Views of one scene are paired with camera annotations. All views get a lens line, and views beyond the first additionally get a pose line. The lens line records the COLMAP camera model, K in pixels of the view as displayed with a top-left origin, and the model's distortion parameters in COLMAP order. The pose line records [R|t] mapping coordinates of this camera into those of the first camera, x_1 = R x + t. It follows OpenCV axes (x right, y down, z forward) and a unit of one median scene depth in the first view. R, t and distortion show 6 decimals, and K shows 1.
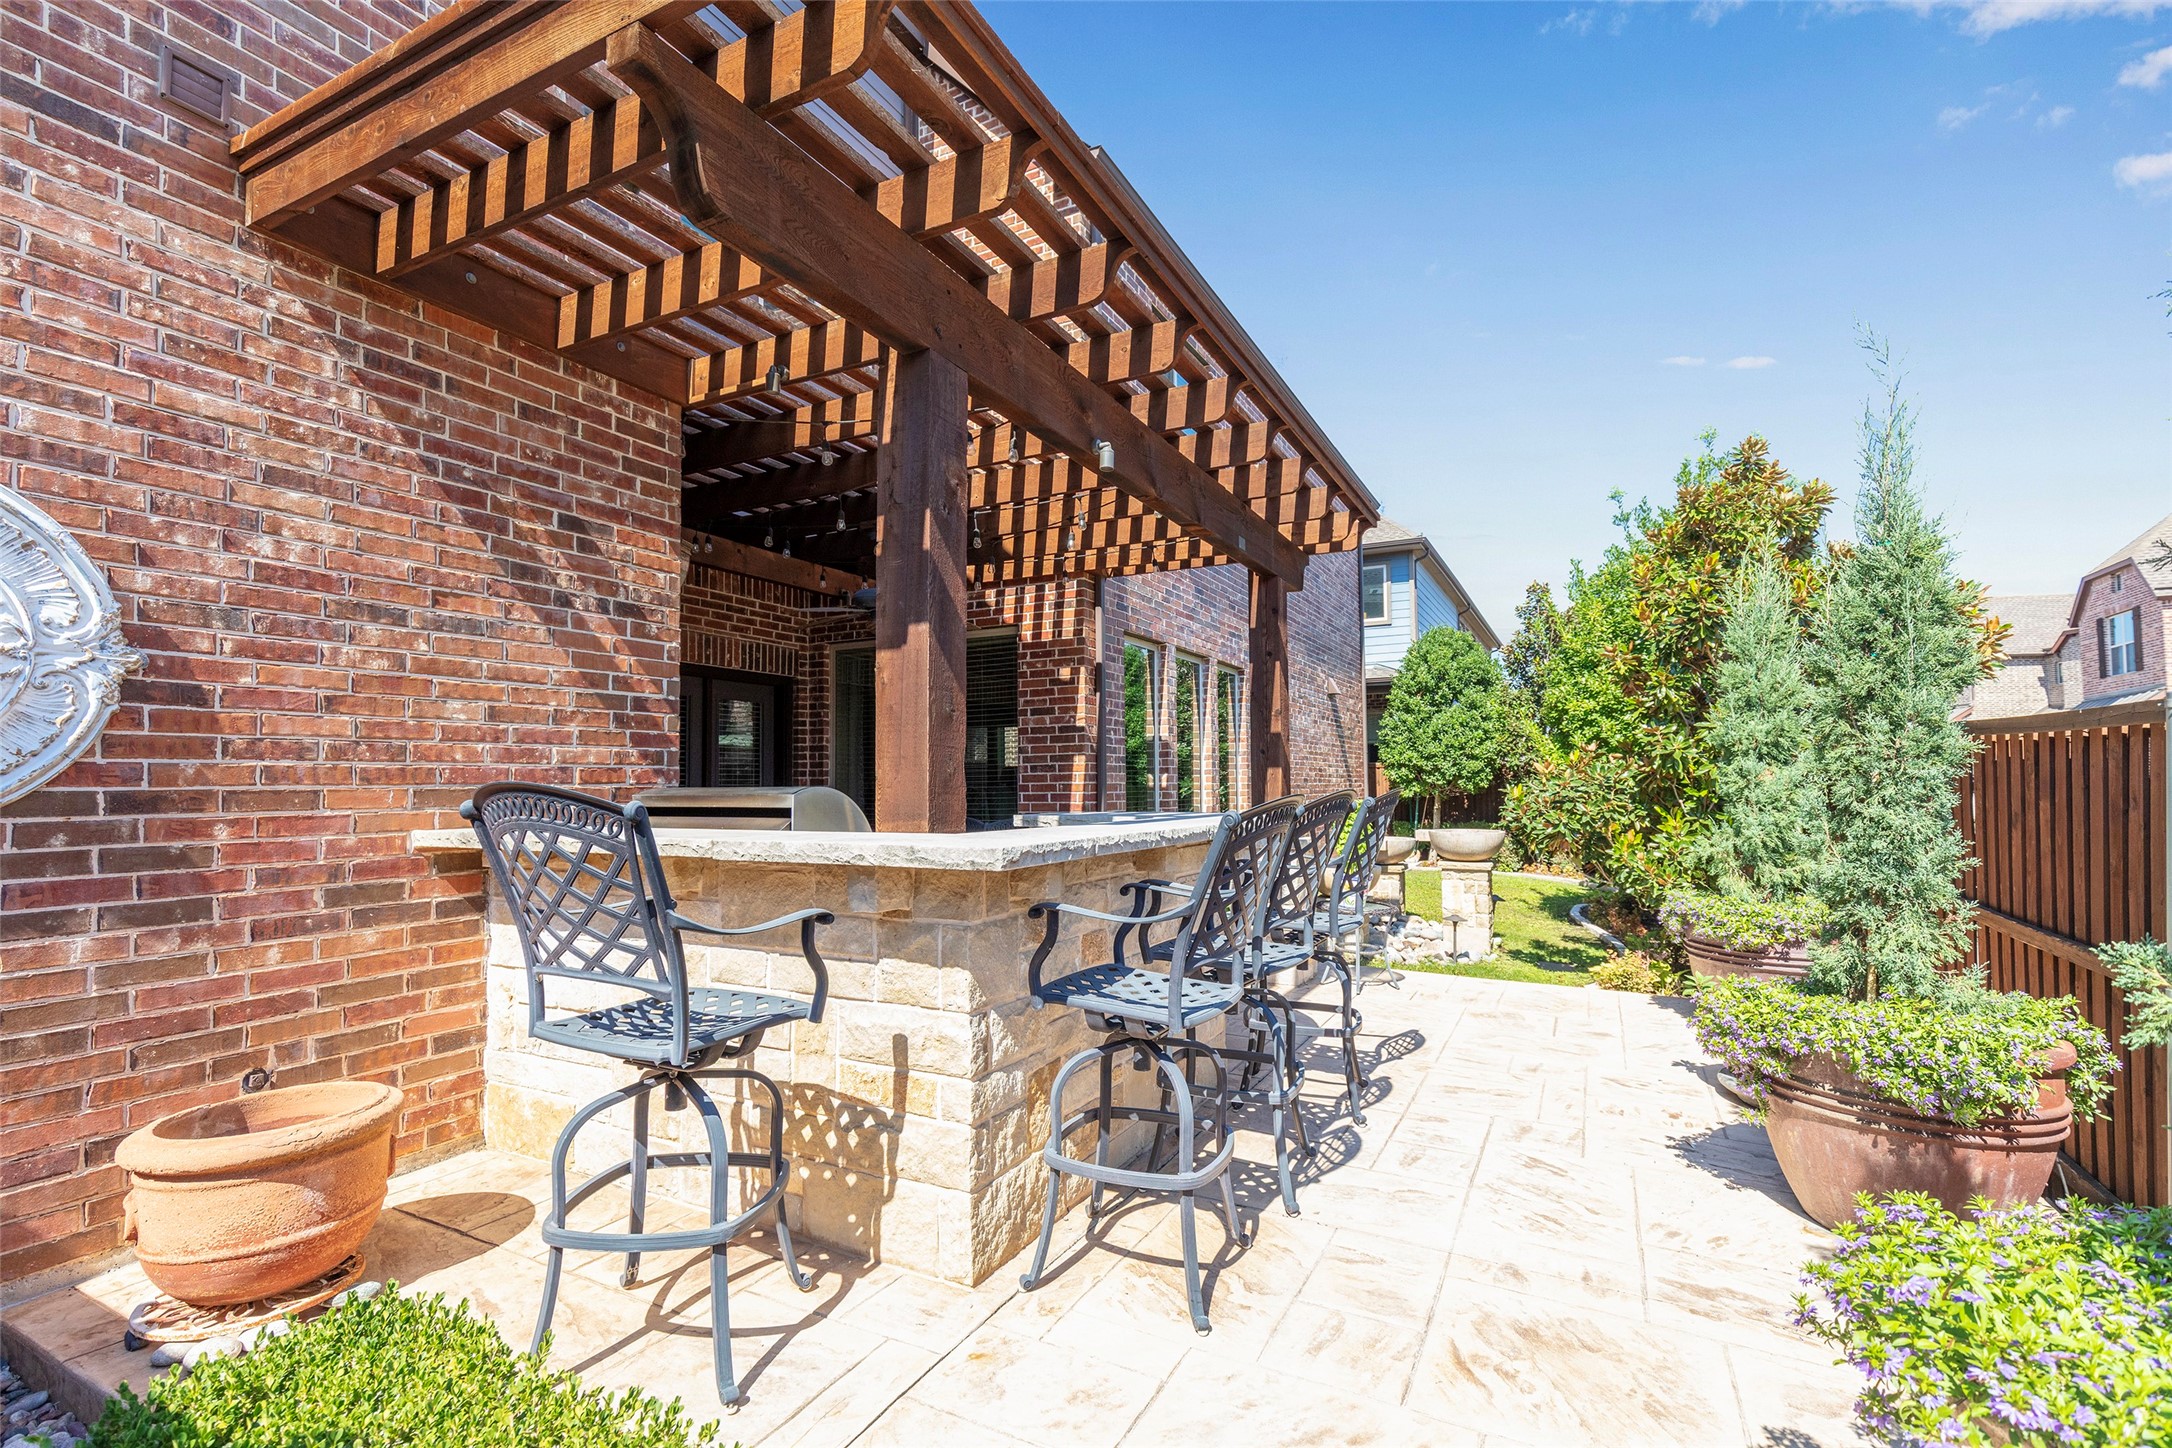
lens RADIAL K [[985.3, 0, 1088.3], [0, 985.3, 736.9], [0, 0, 1]] dist [0.004082, 0.000247]
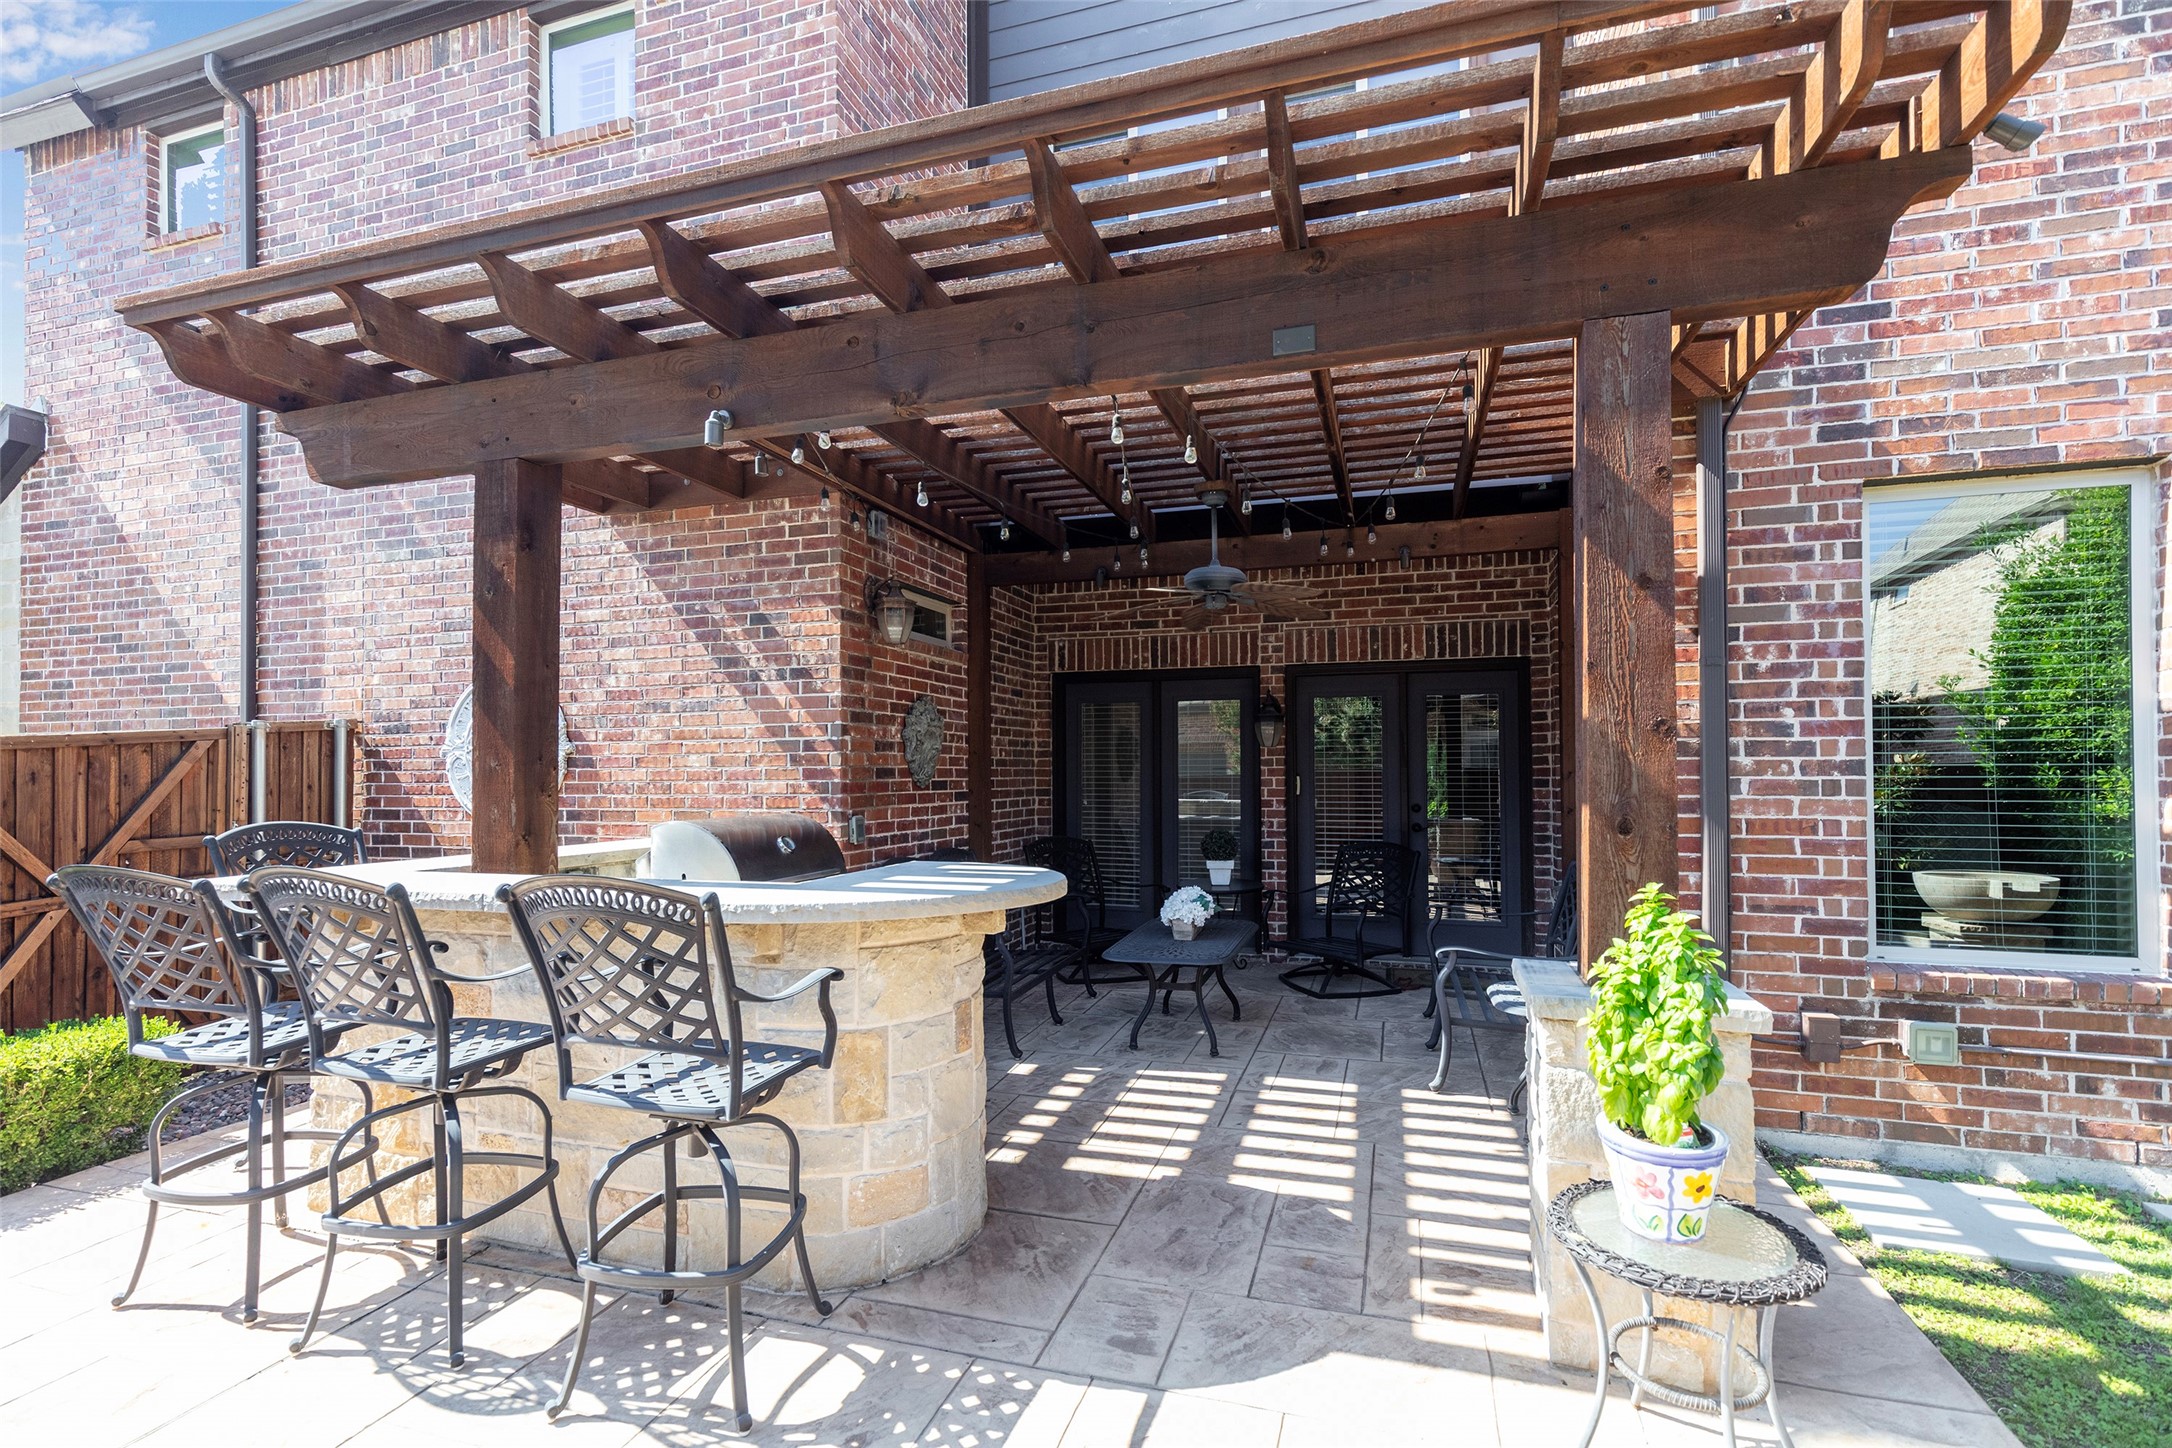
lens RADIAL K [[985.3, 0, 1092.6], [0, 985.3, 768.9], [0, 0, 1]] dist [0.004082, 0.000247]
pose [[0.170575, -0.009928, -0.985295, 0.924099], [0.049530, 0.998772, -0.001489, 0.017587], [0.984099, -0.048548, 0.170858, 1.234924]]
